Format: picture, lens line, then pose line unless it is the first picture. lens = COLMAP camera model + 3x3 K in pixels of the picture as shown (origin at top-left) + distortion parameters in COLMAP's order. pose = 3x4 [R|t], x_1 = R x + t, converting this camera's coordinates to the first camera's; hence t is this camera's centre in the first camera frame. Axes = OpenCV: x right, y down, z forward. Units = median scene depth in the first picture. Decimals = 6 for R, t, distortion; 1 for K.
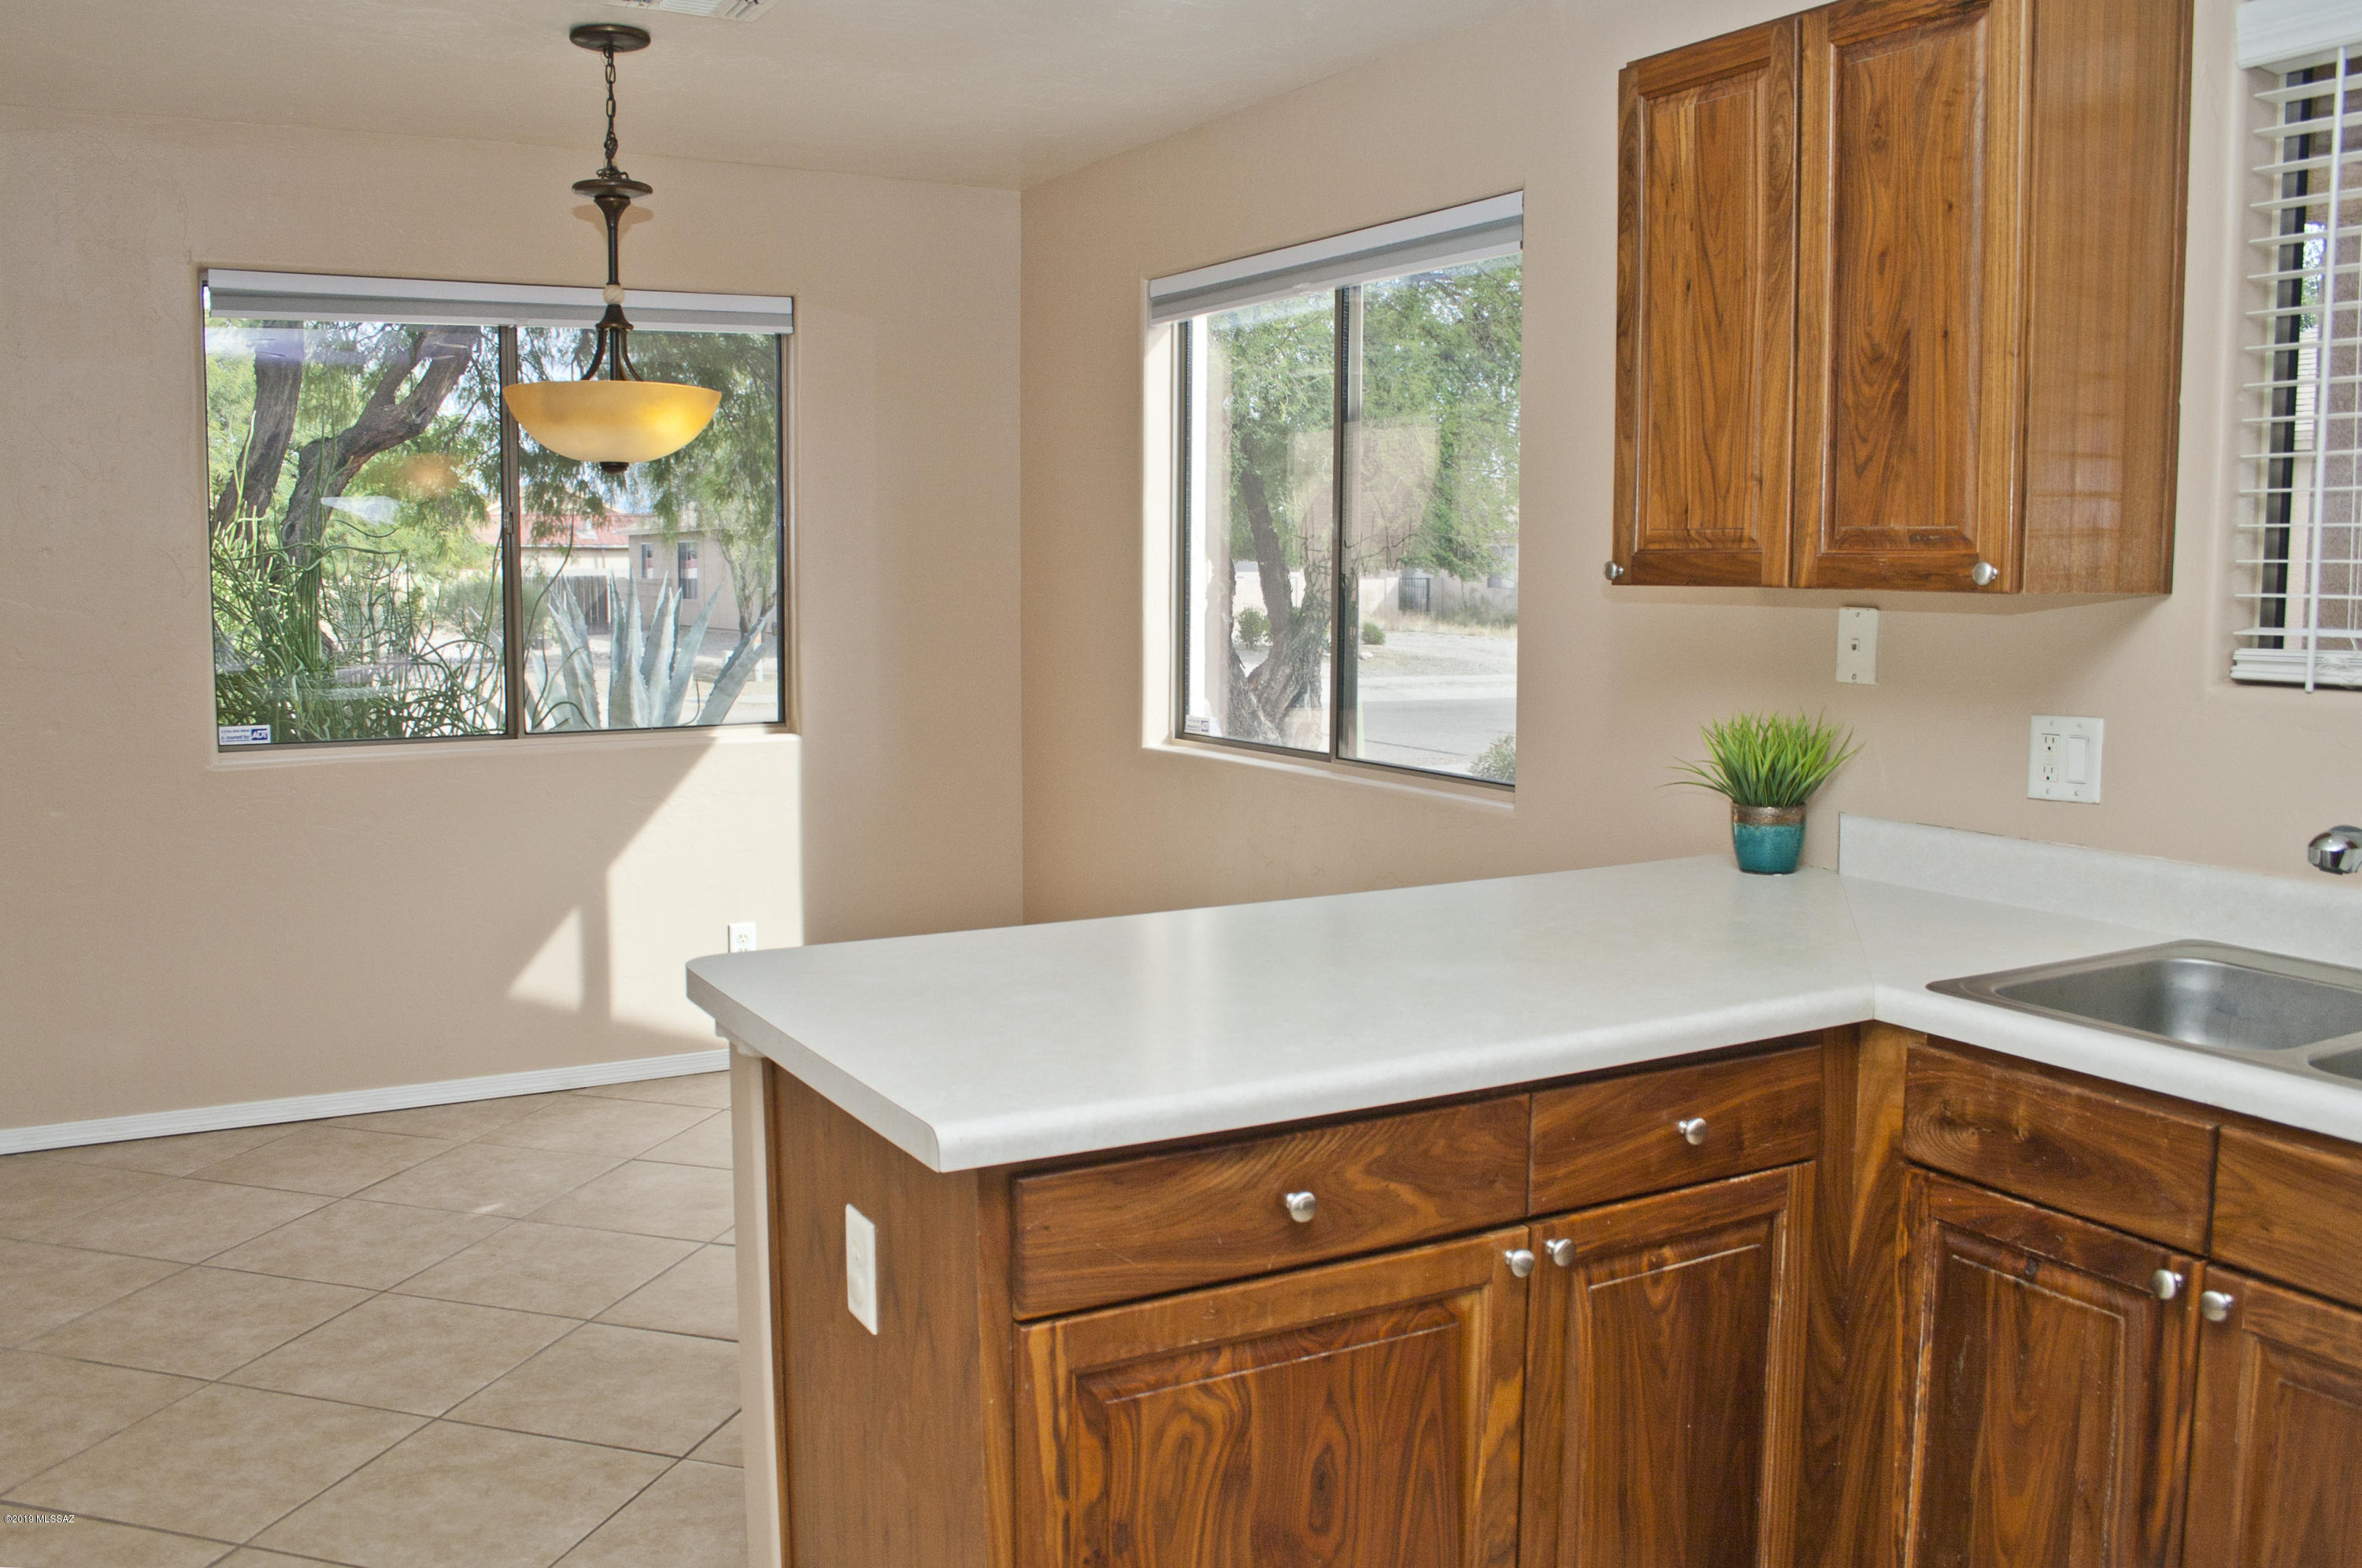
lens RADIAL K [[2090.0, 0, 1181.0], [0, 2090.0, 784.0], [0, 0, 1]] dist [-0.182295, 0.176931]
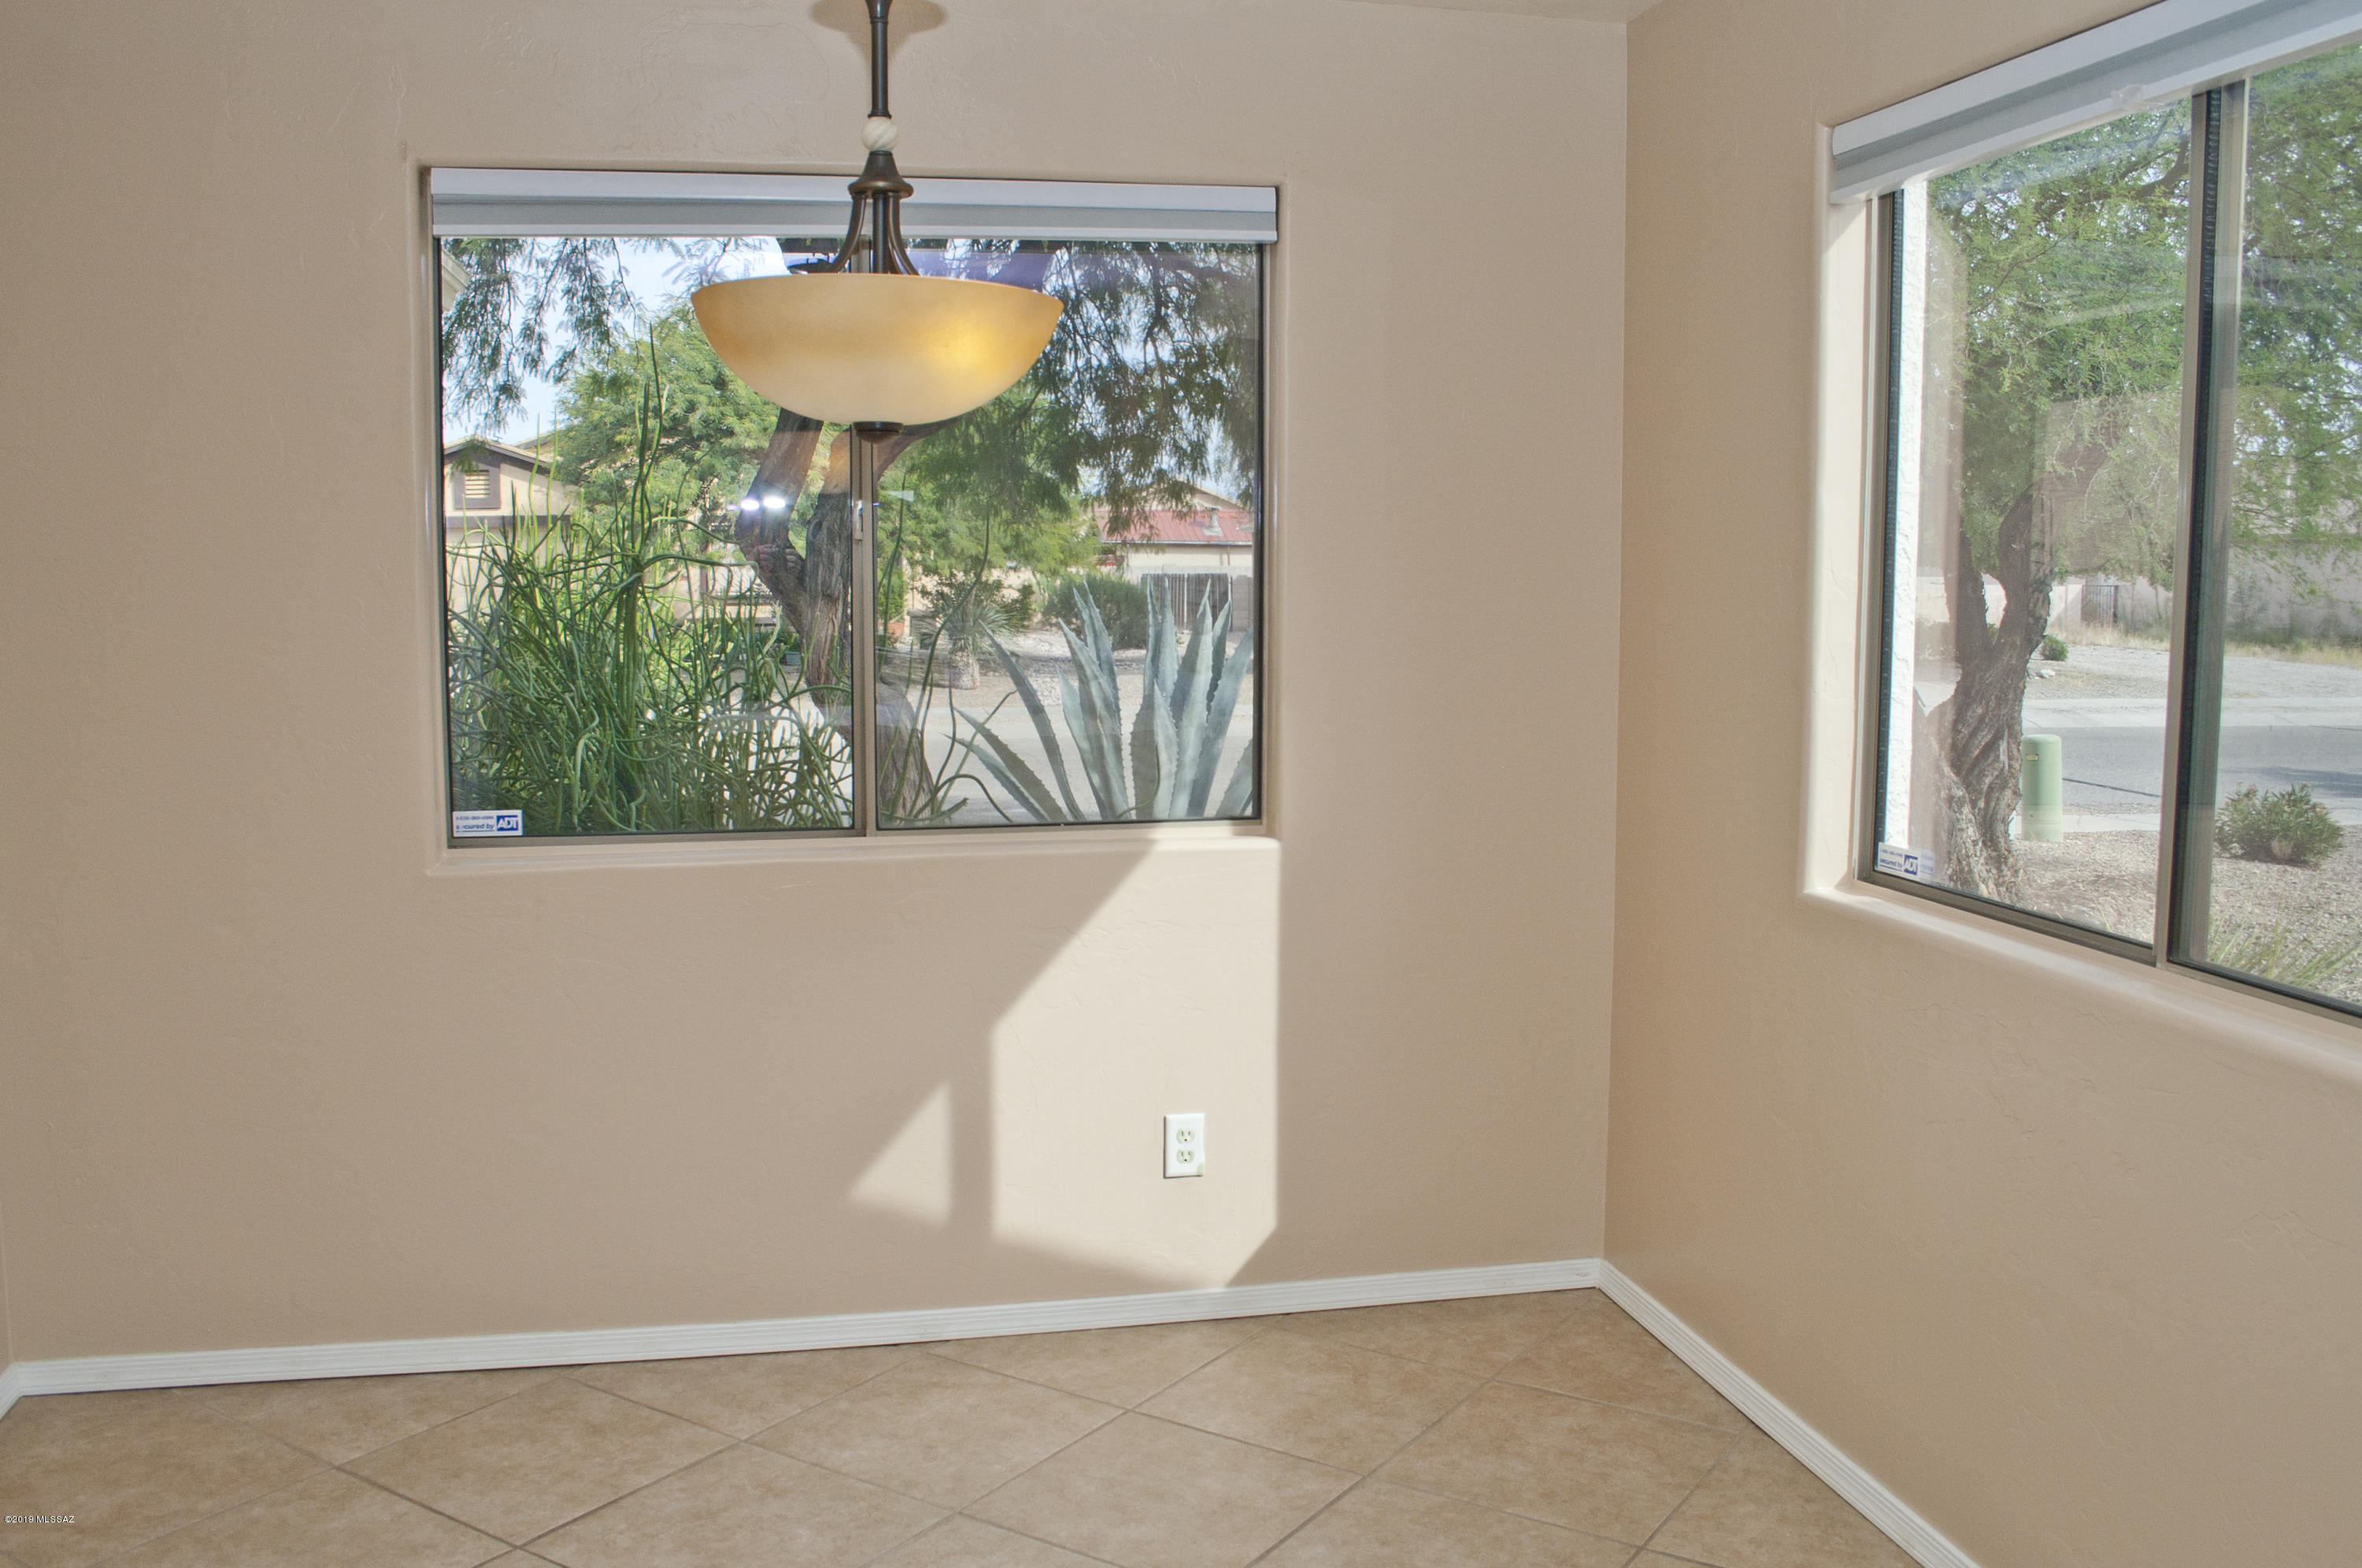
lens RADIAL K [[2090.0, 0, 1181.0], [0, 2090.0, 784.0], [0, 0, 1]] dist [-0.182295, 0.176931]
pose [[0.953837, 0.030338, -0.298788, -0.013052], [-0.029920, 0.999534, 0.005973, -0.047068], [0.298830, 0.003242, 0.954301, 0.363040]]
